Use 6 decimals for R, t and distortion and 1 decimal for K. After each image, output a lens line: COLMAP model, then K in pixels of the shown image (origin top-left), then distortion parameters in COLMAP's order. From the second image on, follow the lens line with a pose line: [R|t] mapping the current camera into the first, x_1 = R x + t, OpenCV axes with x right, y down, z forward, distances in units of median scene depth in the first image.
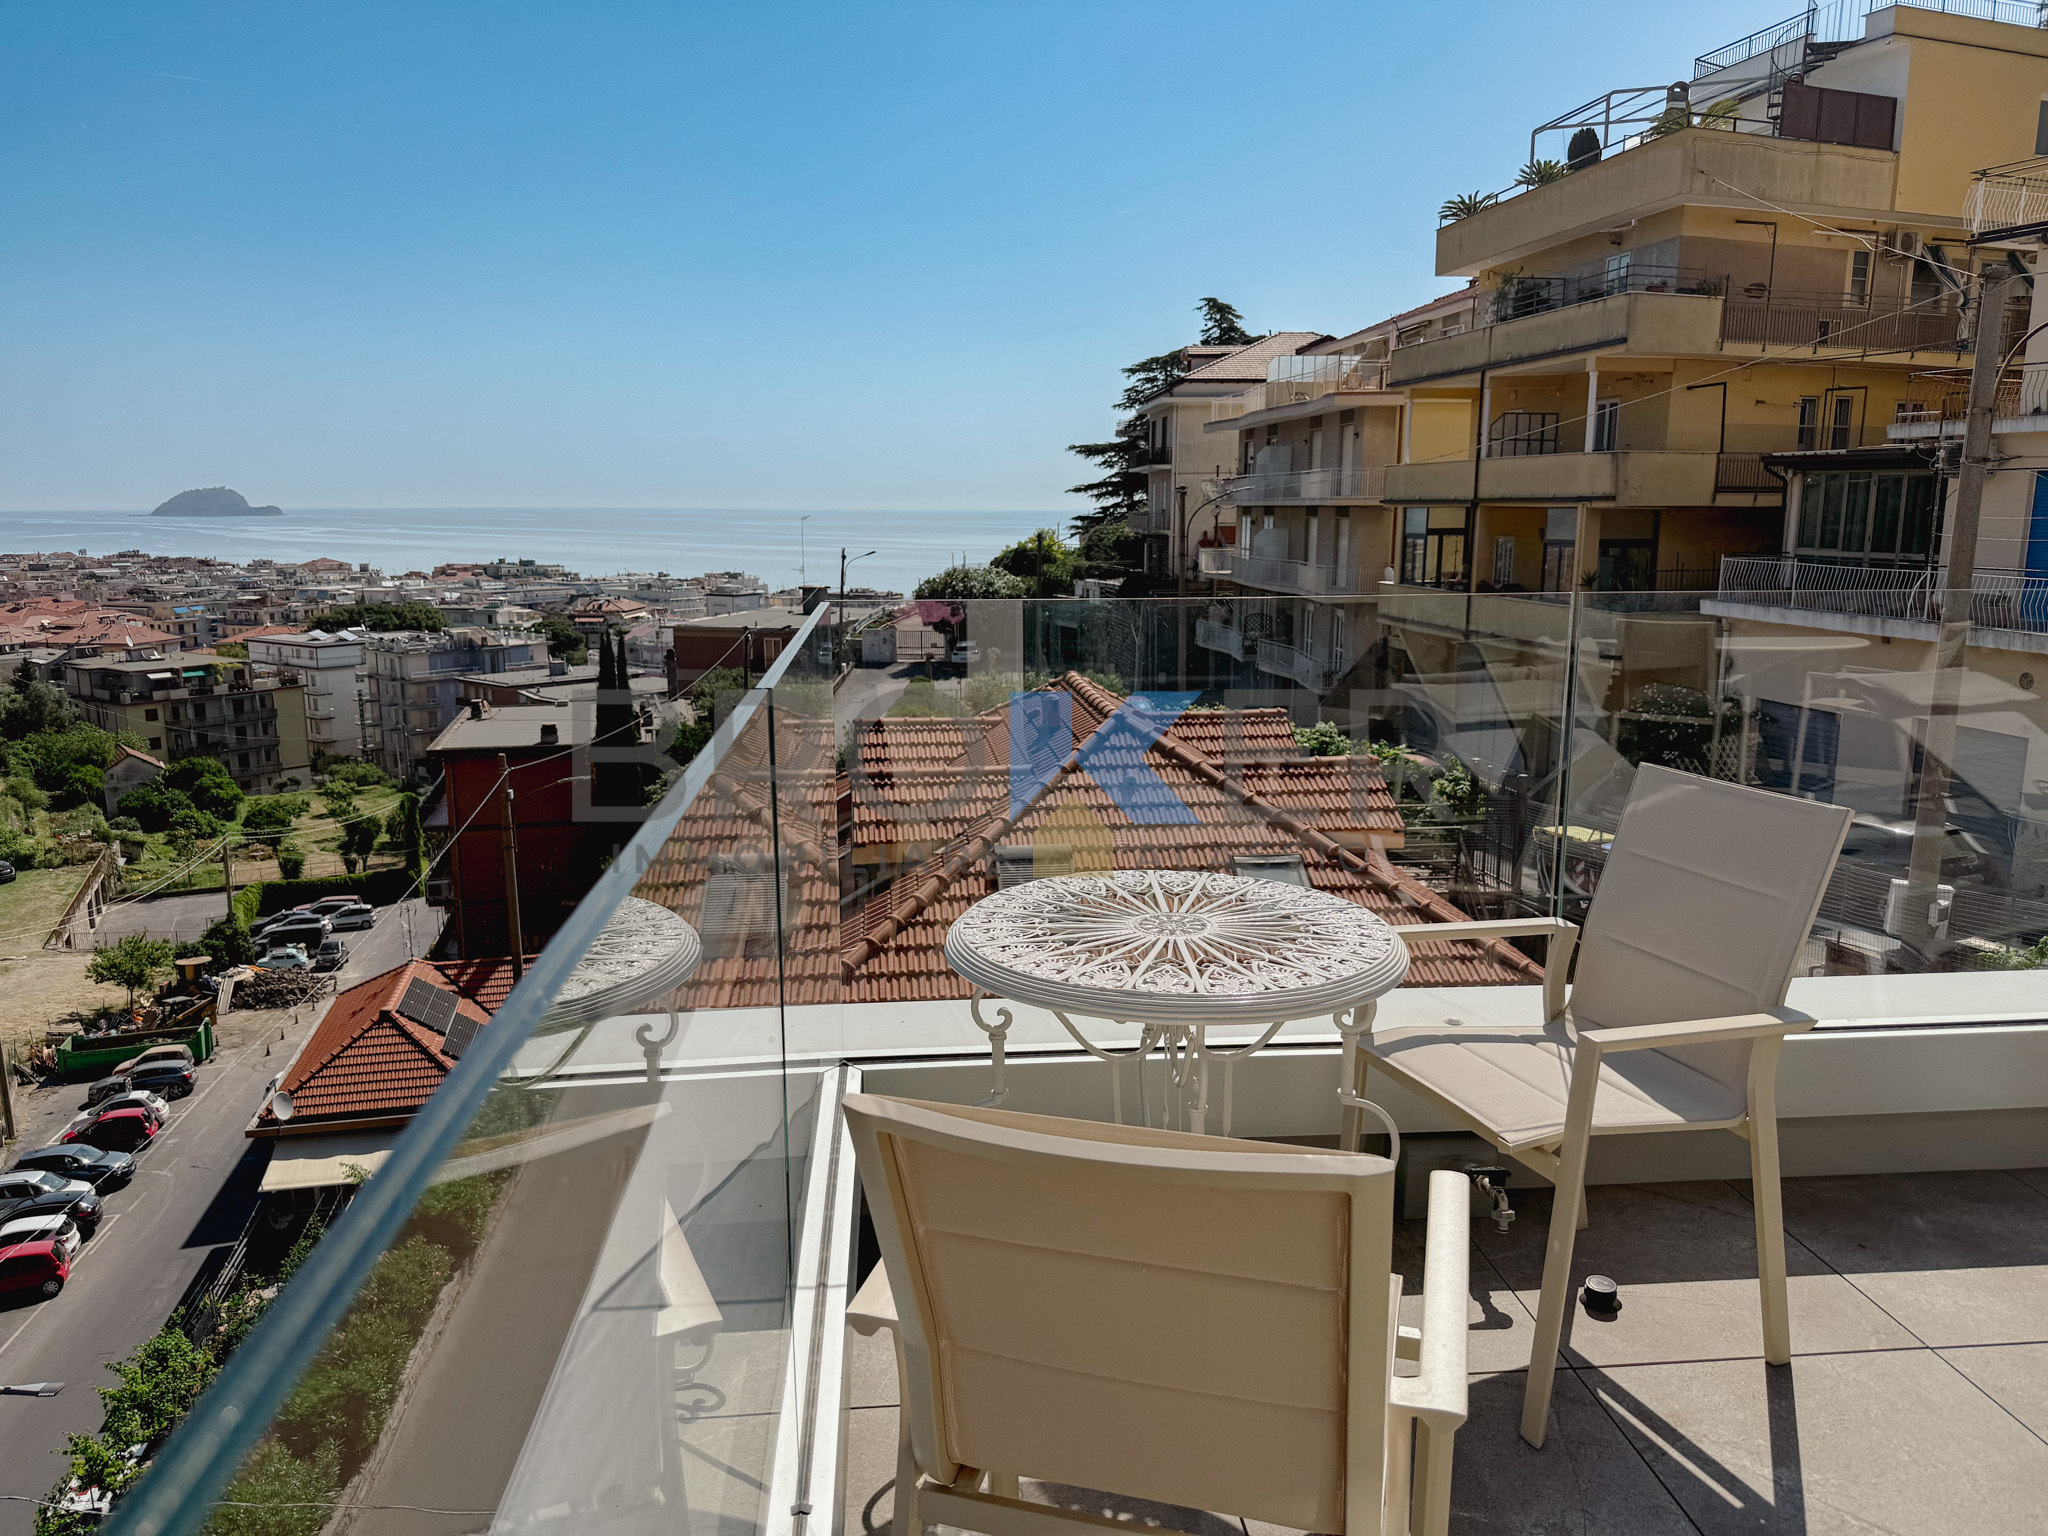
lens RADIAL K [[1430.1, 0, 1023.1], [0, 1430.1, 778.5], [0, 0, 1]] dist [0.049040, -0.065631]
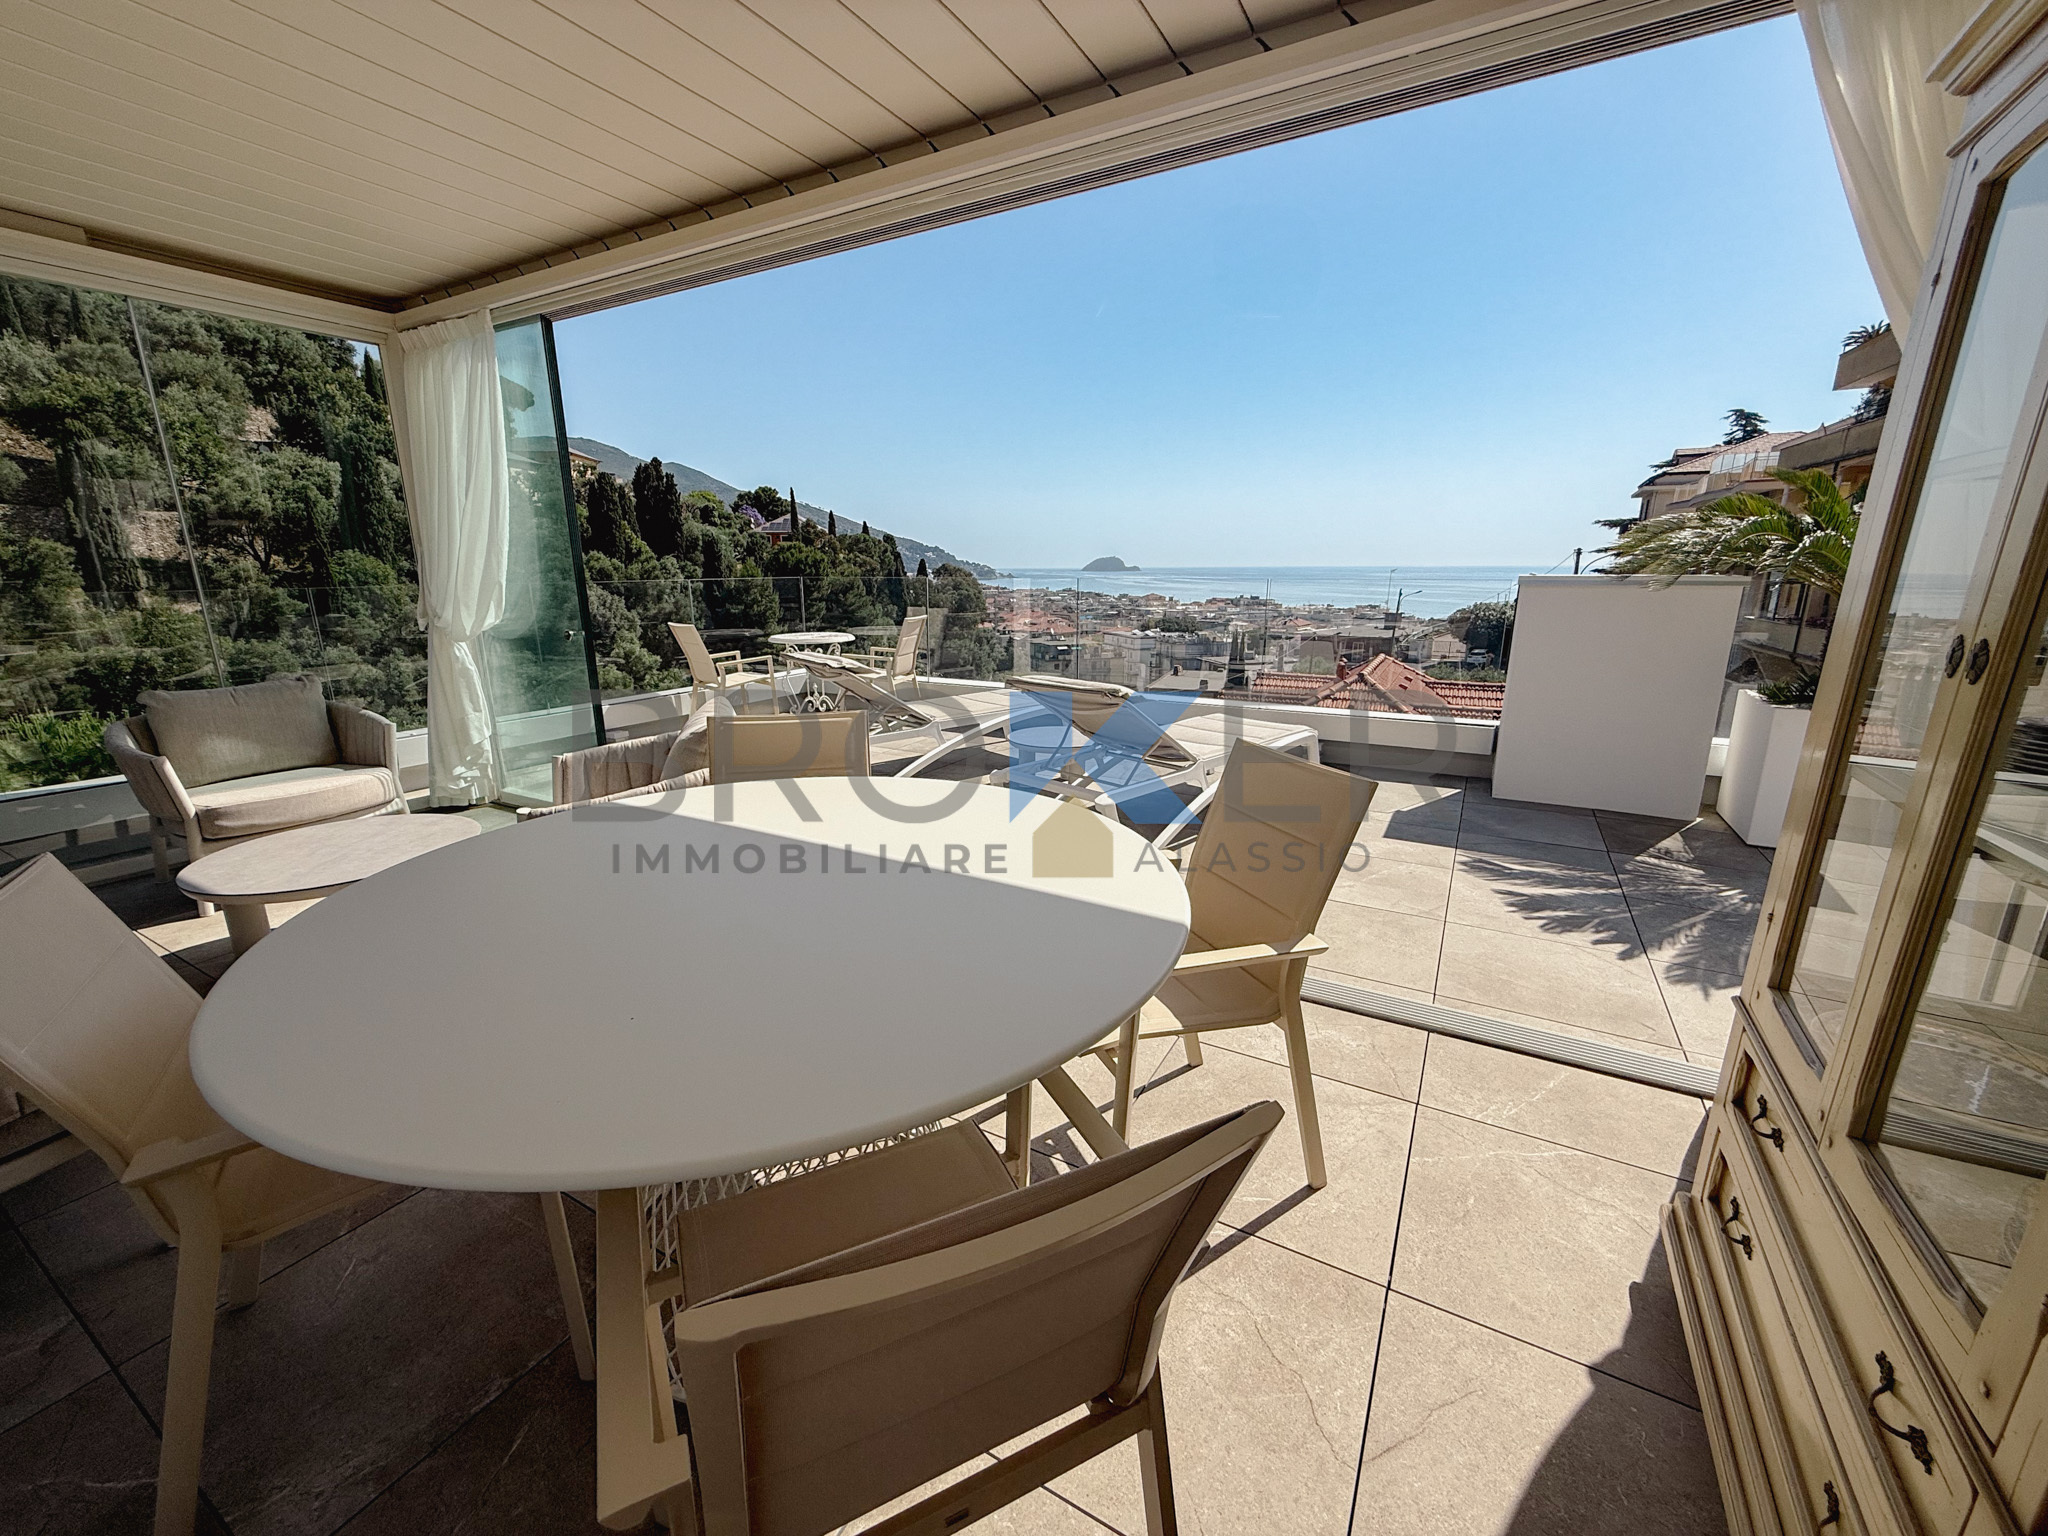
lens RADIAL K [[812.3, 0, 1021.6], [0, 812.3, 774.3], [0, 0, 1]] dist [-0.002818, 0.000981]
pose [[0.823031, 0.141415, -0.550110, 0.131555], [-0.105725, 0.989726, 0.096248, 0.014880], [0.558070, -0.021055, 0.829527, -0.061837]]
